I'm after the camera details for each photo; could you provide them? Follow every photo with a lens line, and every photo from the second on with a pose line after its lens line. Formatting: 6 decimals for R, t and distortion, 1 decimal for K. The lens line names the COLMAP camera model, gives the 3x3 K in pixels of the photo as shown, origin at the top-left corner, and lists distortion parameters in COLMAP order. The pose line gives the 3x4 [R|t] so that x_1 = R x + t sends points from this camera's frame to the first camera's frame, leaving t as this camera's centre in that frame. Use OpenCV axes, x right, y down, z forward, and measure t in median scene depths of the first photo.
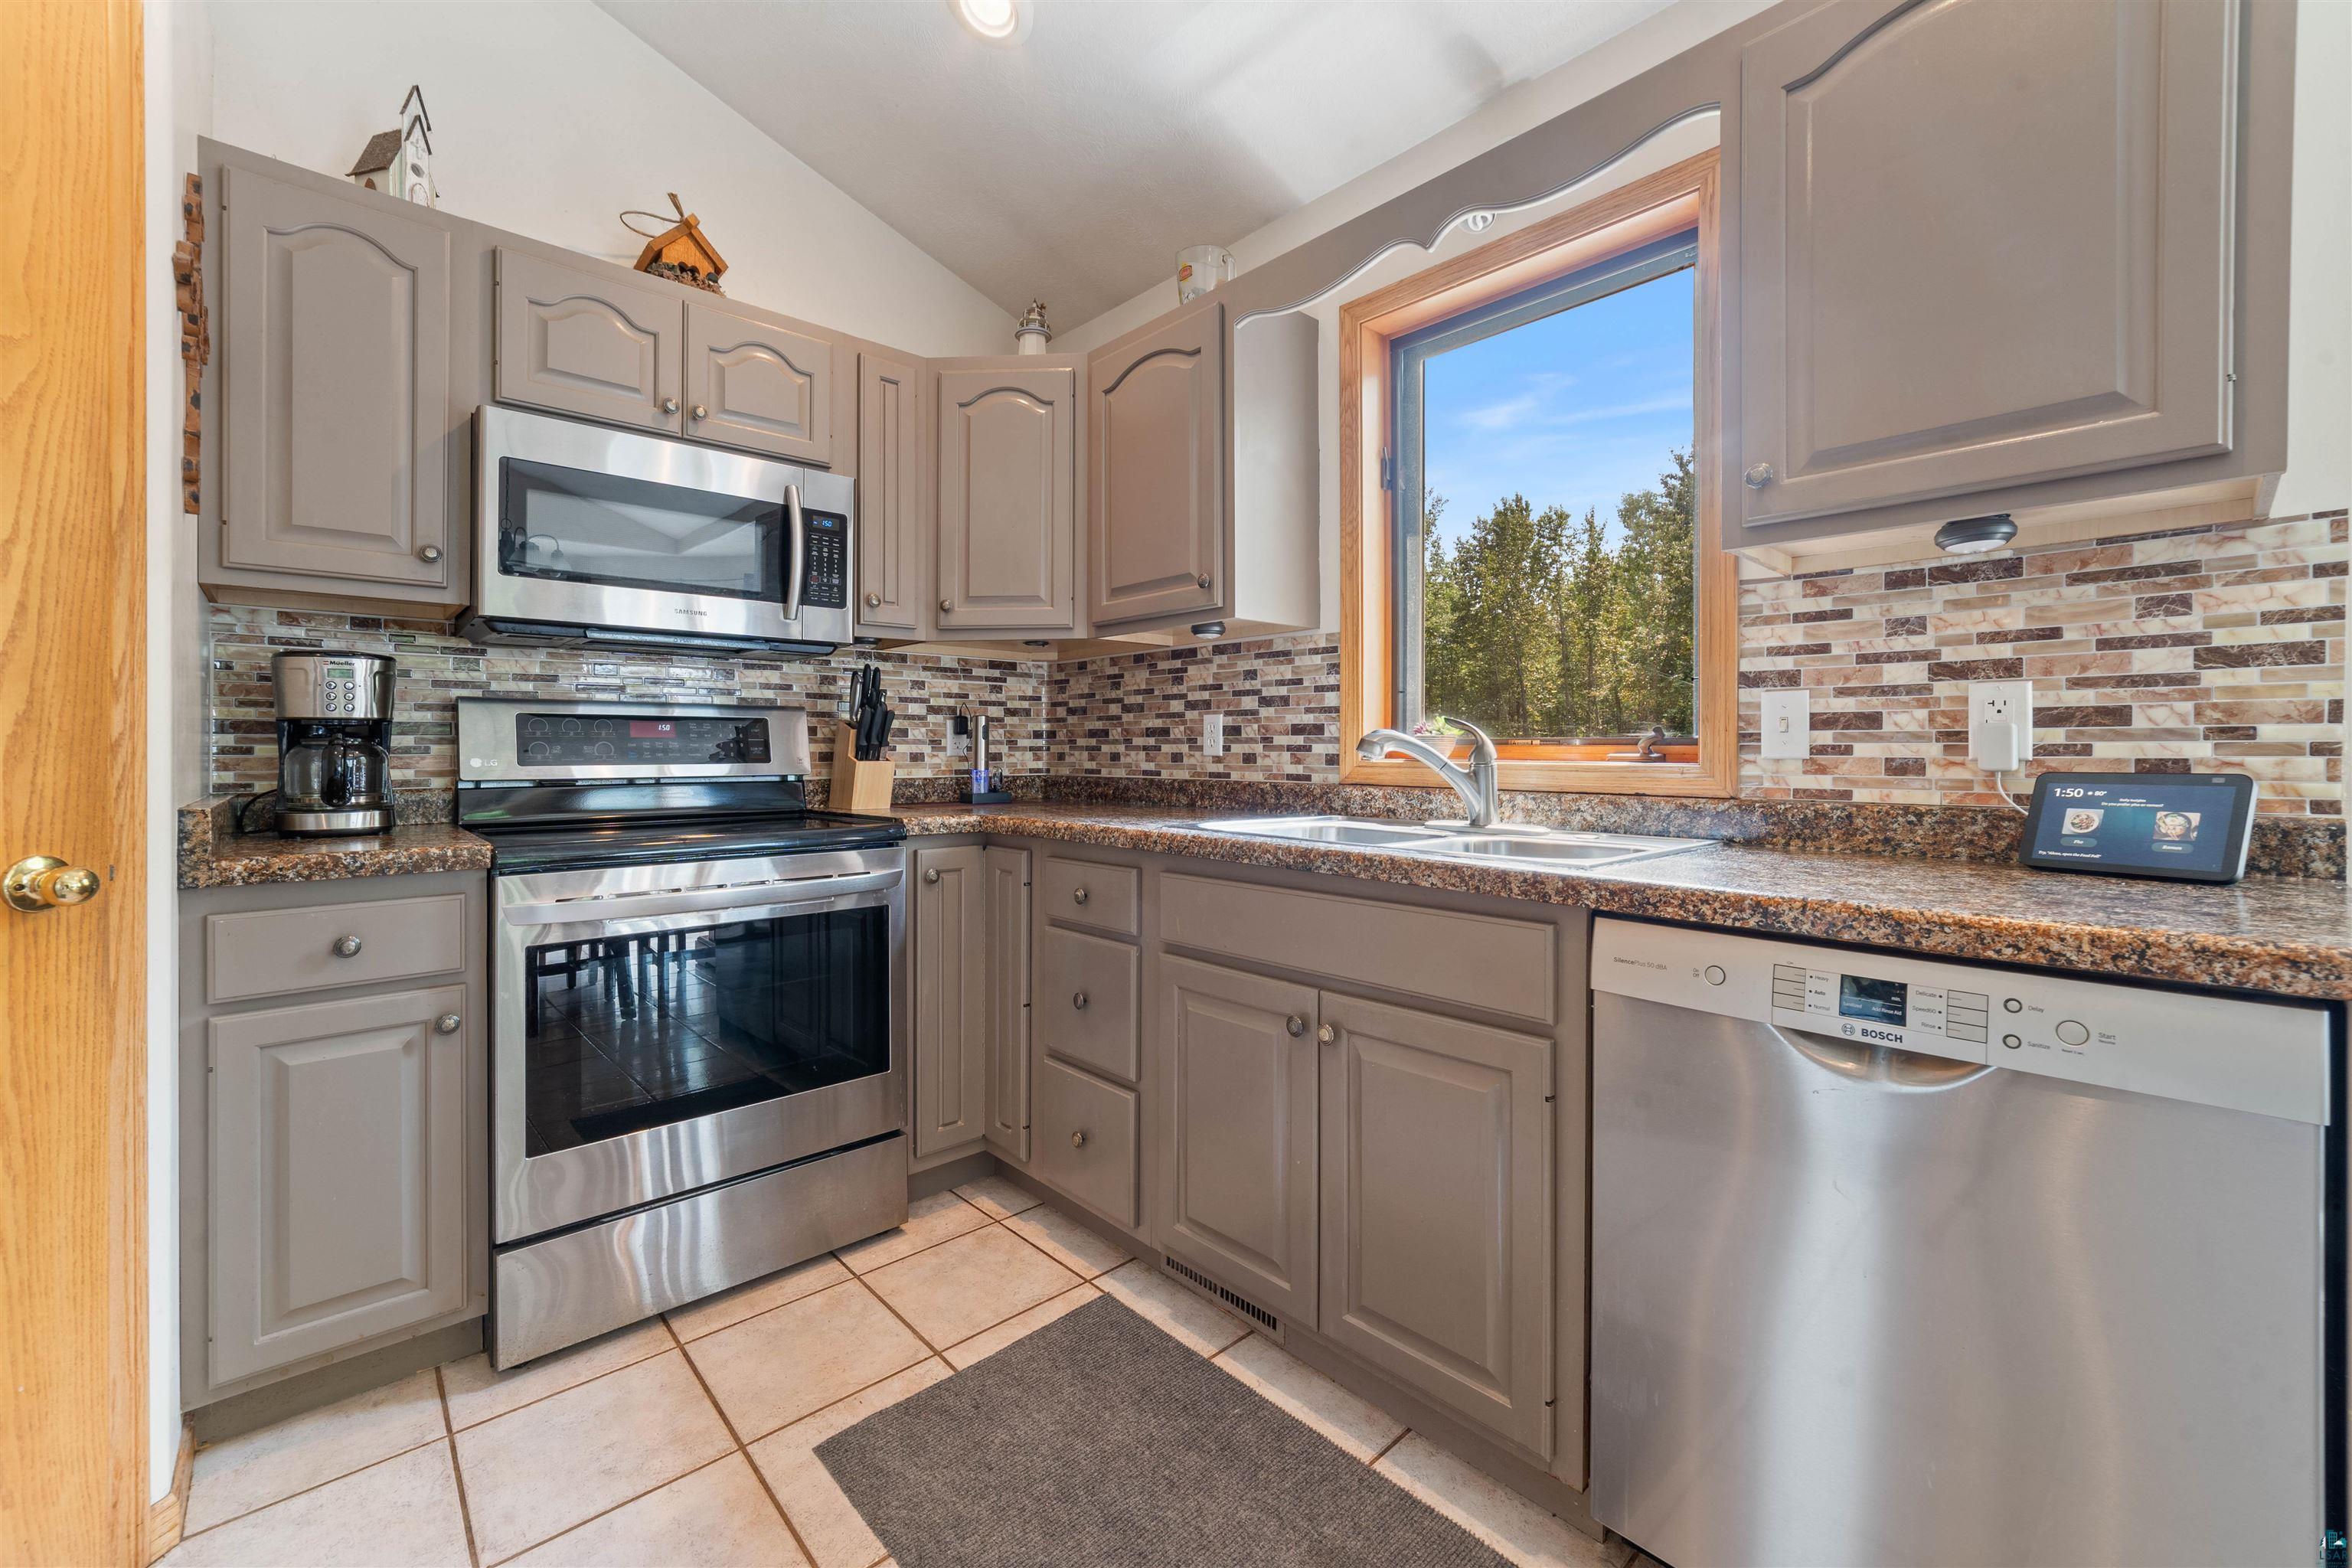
lens RADIAL K [[937.0, 0, 1176.0], [0, 937.0, 784.0], [0, 0, 1]] dist [-0.024150, 0.007865]
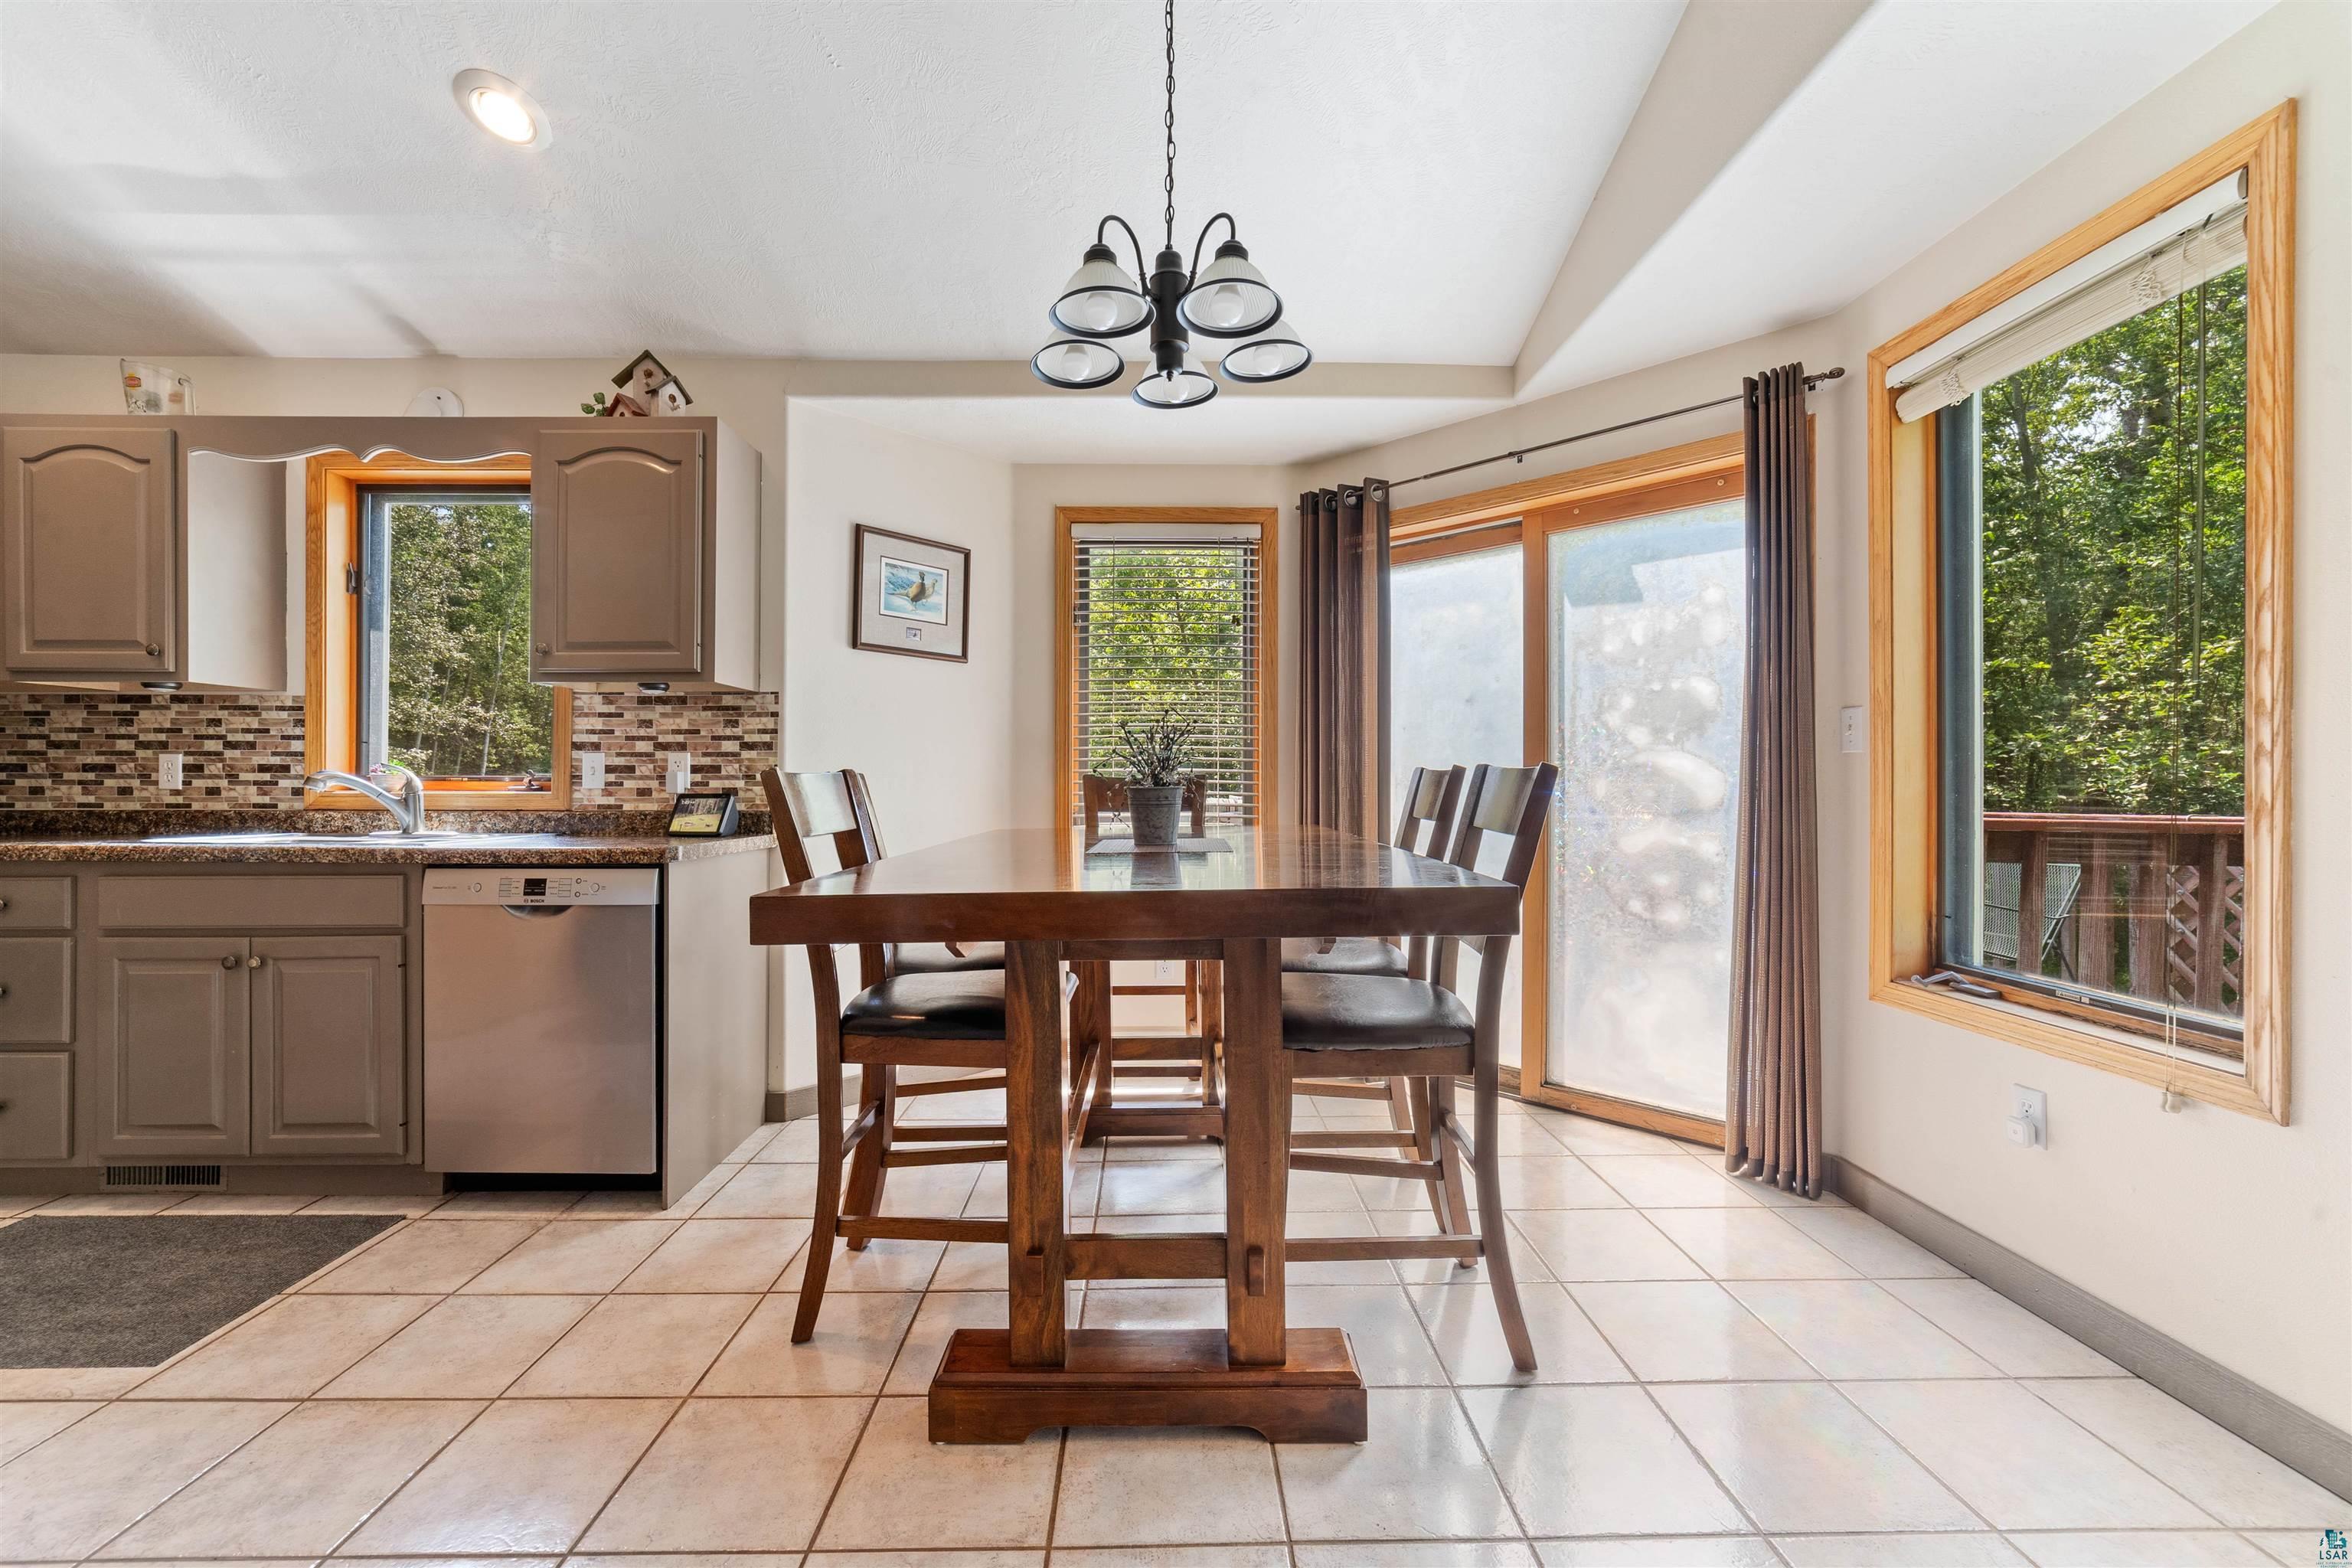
lens RADIAL K [[937.0, 0, 1176.0], [0, 937.0, 784.0], [0, 0, 1]] dist [-0.024150, 0.007865]
pose [[0.669119, -0.001668, 0.743154, 0.030234], [0.027253, 0.999380, -0.022294, 0.027419], [-0.742656, 0.035170, 0.668749, -0.832997]]
